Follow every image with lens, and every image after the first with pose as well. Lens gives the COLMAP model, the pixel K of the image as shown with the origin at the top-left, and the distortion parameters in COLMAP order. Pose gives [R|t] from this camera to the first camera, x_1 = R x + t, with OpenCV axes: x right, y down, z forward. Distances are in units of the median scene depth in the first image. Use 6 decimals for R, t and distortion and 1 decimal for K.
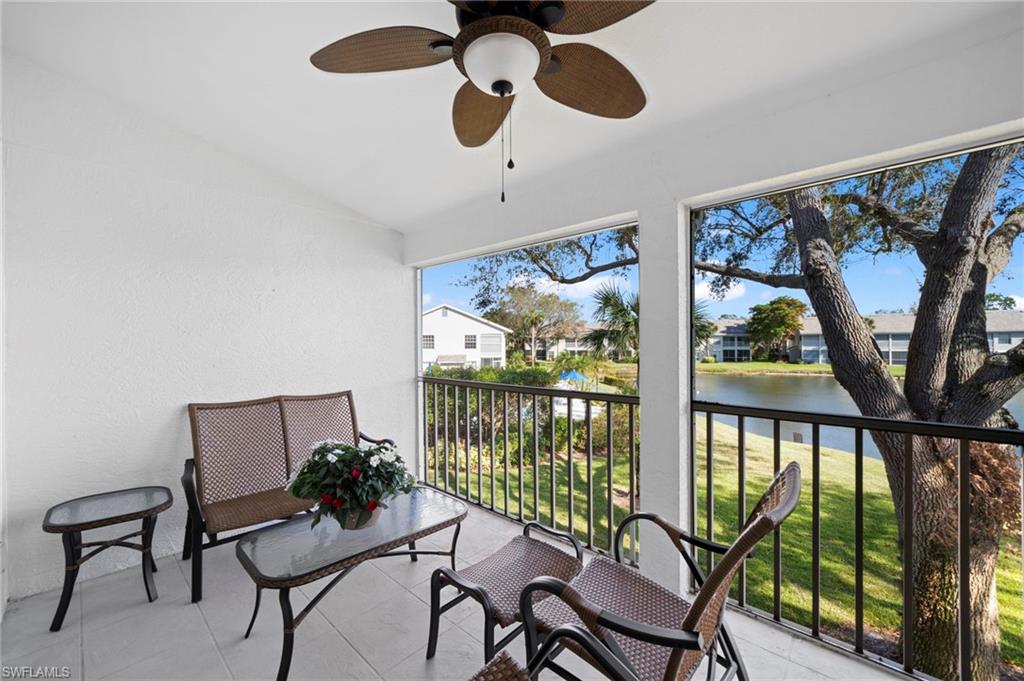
lens RADIAL K [[395.8, 0, 497.3], [0, 395.8, 344.5], [0, 0, 1]] dist [-0.002286, -0.000189]
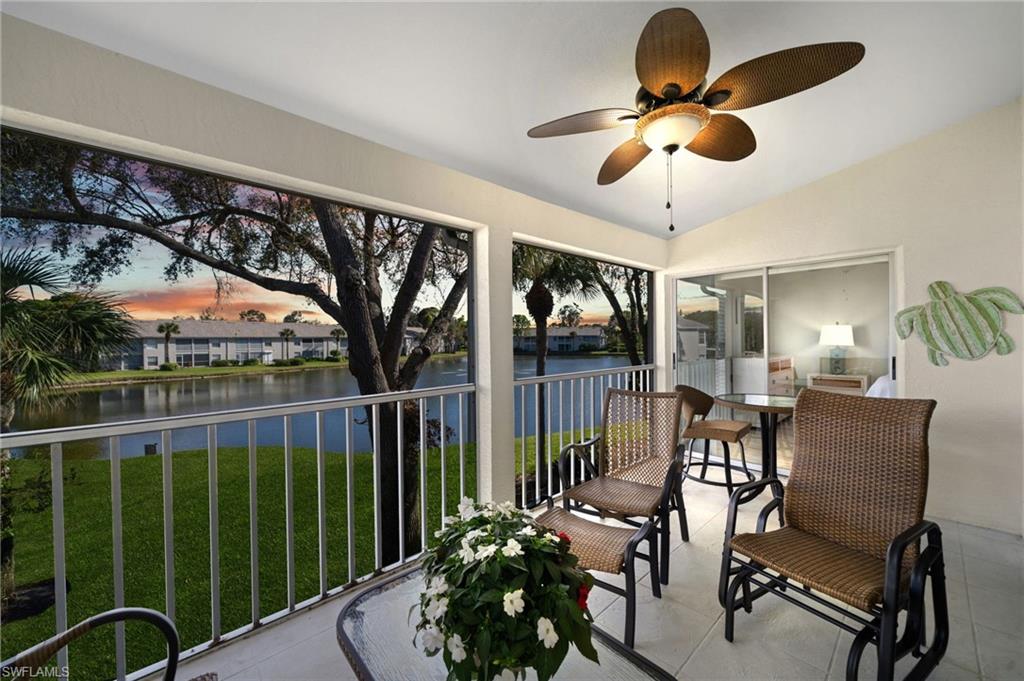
lens RADIAL K [[390.9, 0, 510.0], [0, 390.9, 342.2], [0, 0, 1]] dist [-0.001576, -0.000006]
pose [[0.078682, 0.000209, 0.996900, -0.124149], [0.017668, 0.999843, -0.001604, 0.002052], [-0.996743, 0.017740, 0.078666, 0.128128]]
